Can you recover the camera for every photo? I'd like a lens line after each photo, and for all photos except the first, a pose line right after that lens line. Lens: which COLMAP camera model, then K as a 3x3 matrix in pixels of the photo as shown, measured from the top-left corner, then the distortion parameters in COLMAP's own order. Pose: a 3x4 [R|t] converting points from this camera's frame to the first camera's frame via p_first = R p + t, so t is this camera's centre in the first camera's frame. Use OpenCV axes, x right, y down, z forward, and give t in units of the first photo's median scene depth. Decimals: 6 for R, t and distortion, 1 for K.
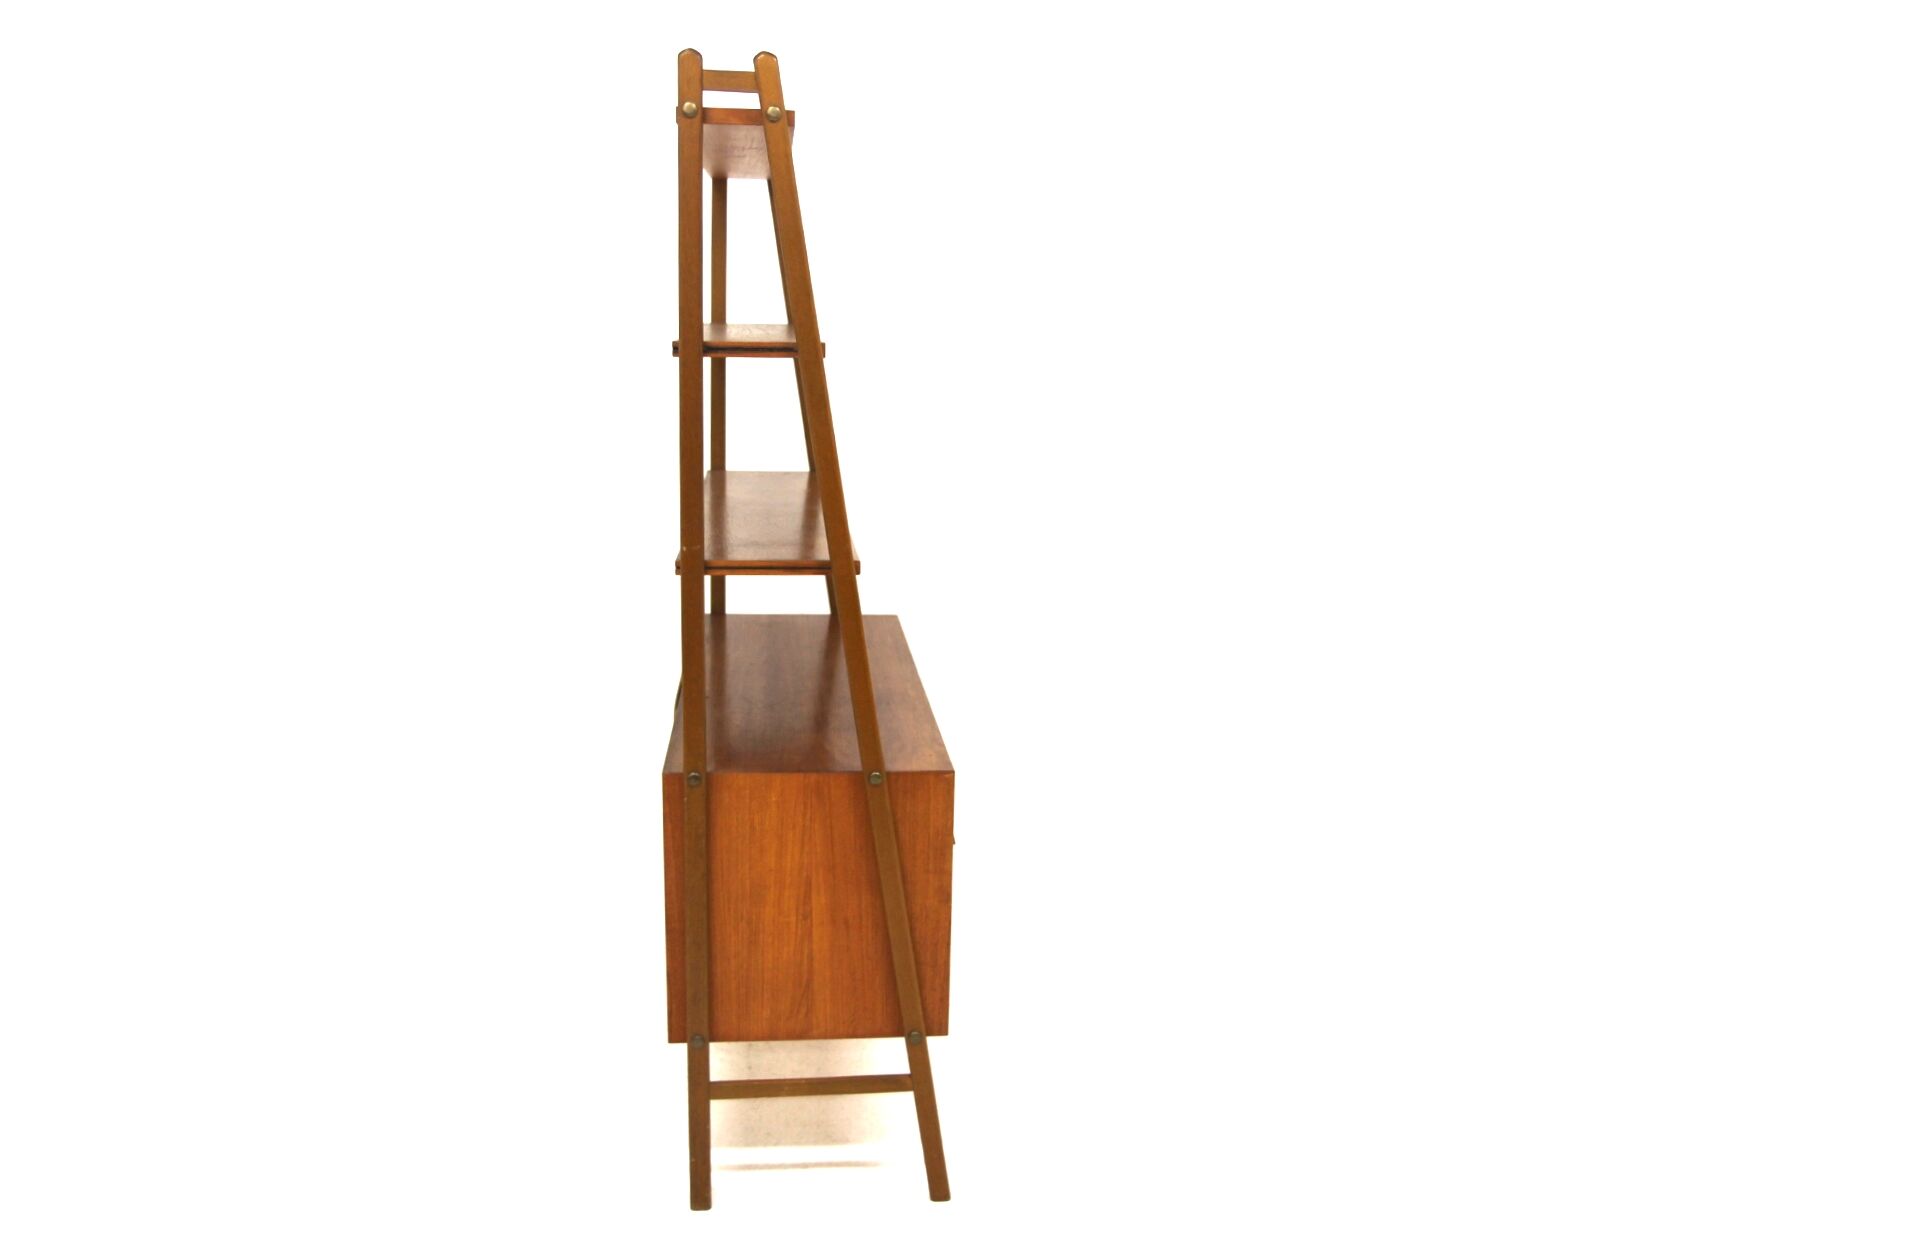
lens RADIAL K [[1531.2, 0, 953.0], [0, 1531.2, 630.0], [0, 0, 1]] dist [0.005788, 0.000456]
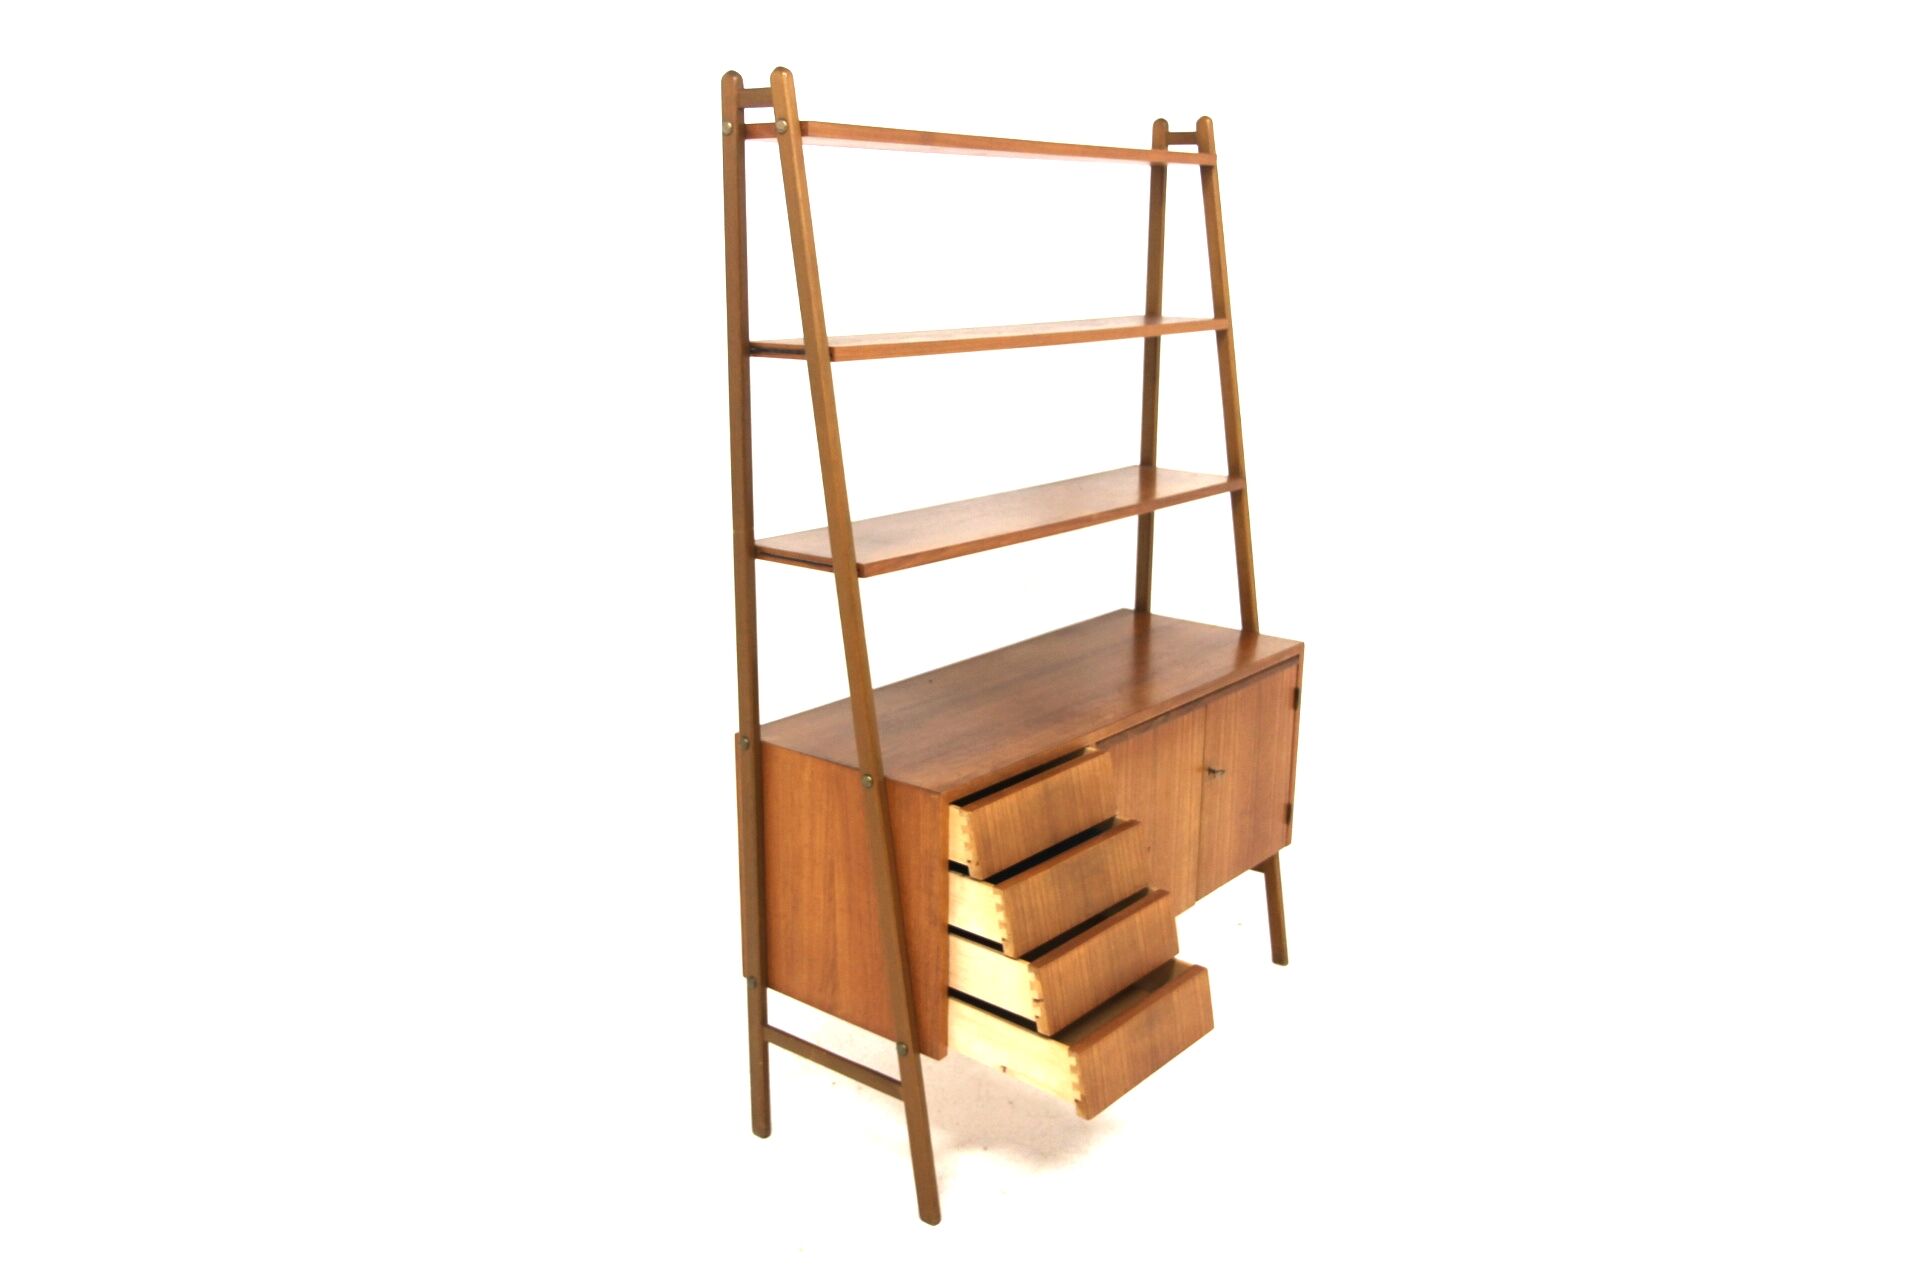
lens RADIAL K [[1536.3, 0, 960.0], [0, 1536.3, 640.0], [0, 0, 1]] dist [-0.000628, 0.000730]
pose [[0.707591, 0.160045, -0.688259, 0.653402], [-0.141688, 0.986367, 0.083699, -0.085111], [0.692272, 0.038293, 0.720620, 0.303756]]
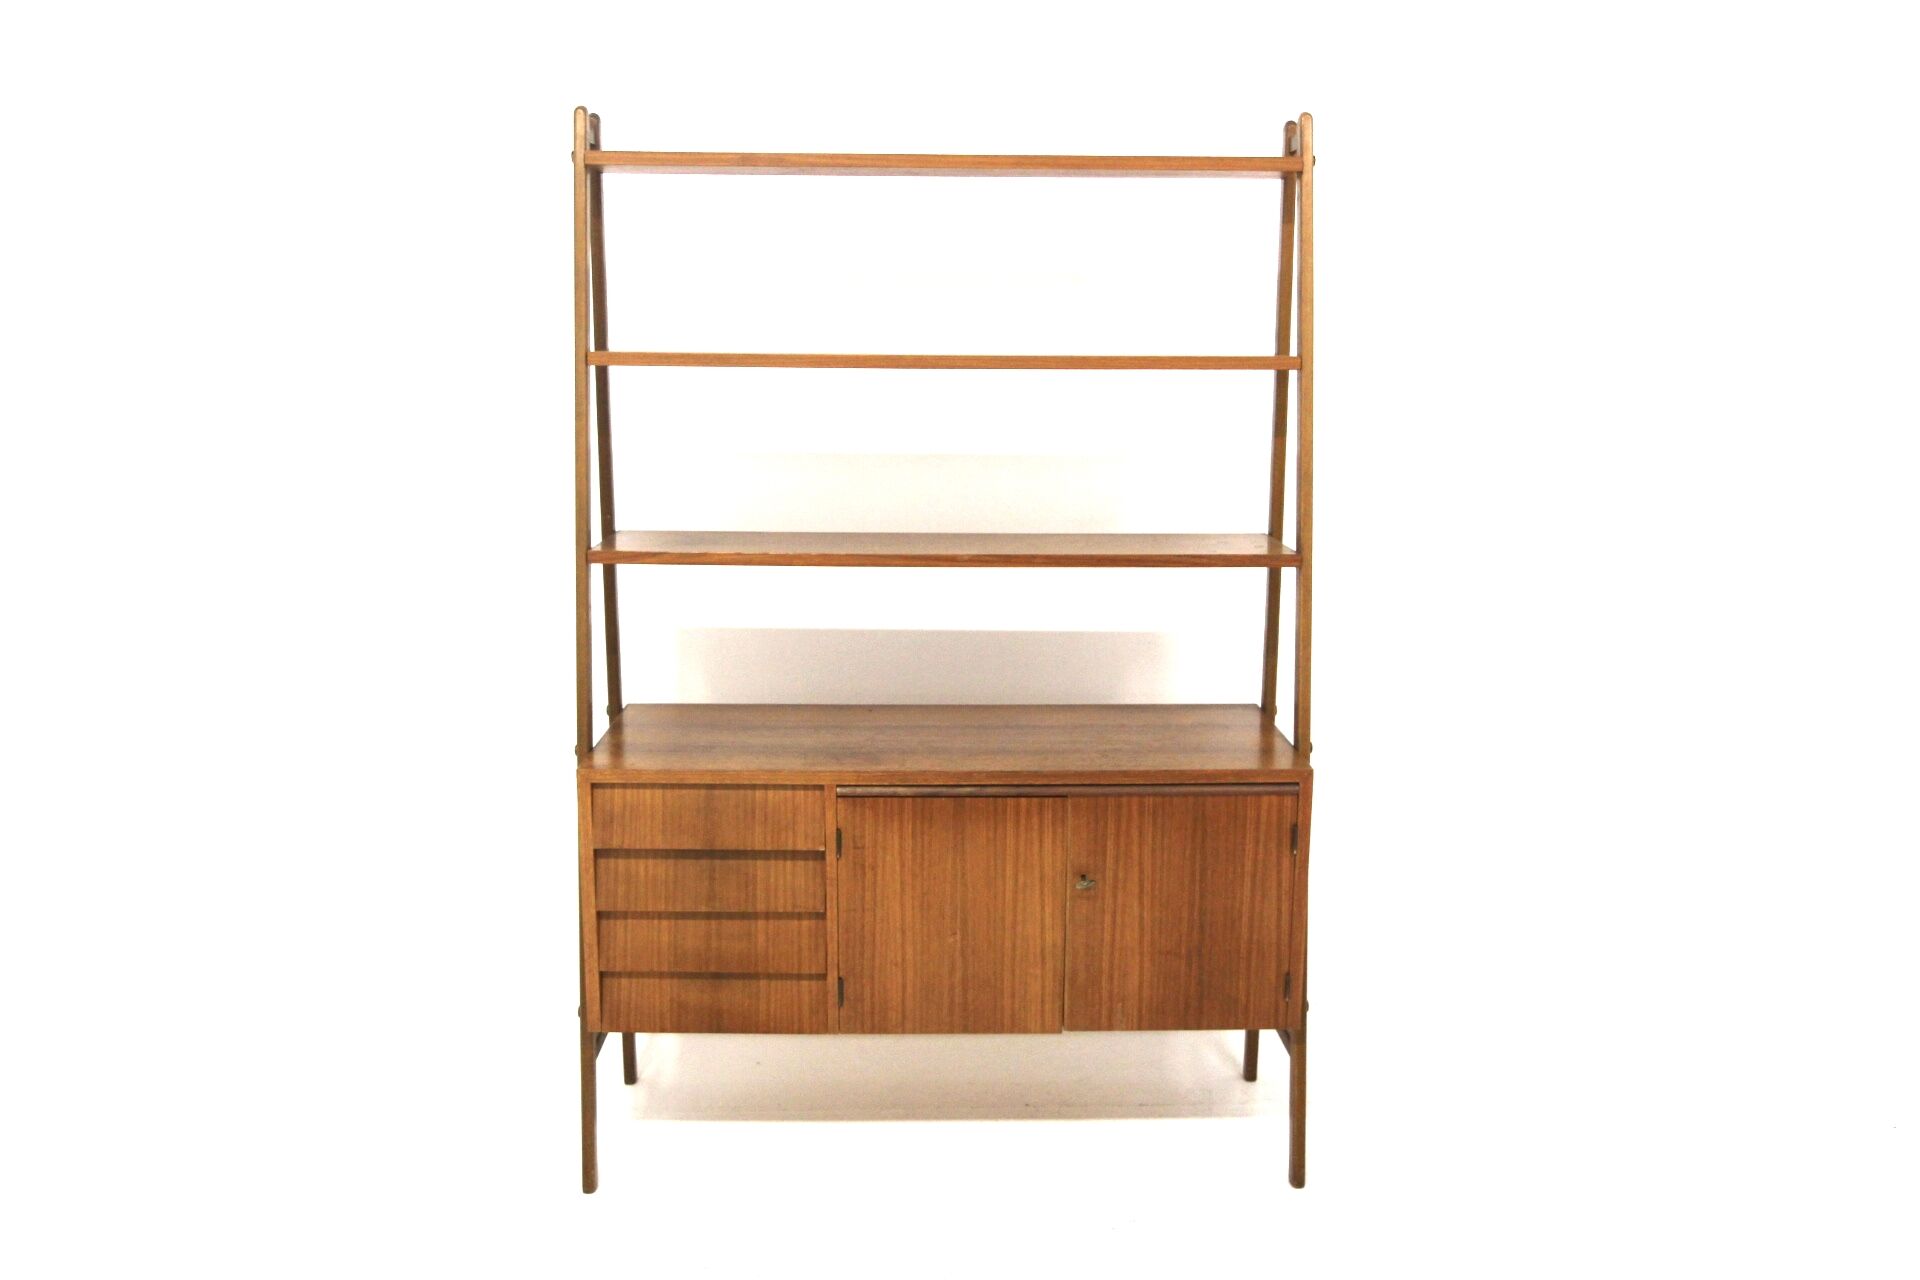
lens RADIAL K [[1681.3, 0, 960.0], [0, 1681.3, 640.0], [0, 0, 1]] dist [-0.082996, 0.001594]
pose [[-0.076210, 0.178473, -0.980989, 1.046307], [-0.222320, 0.956041, 0.191206, -0.256876], [0.971991, 0.232666, -0.033182, 1.248142]]
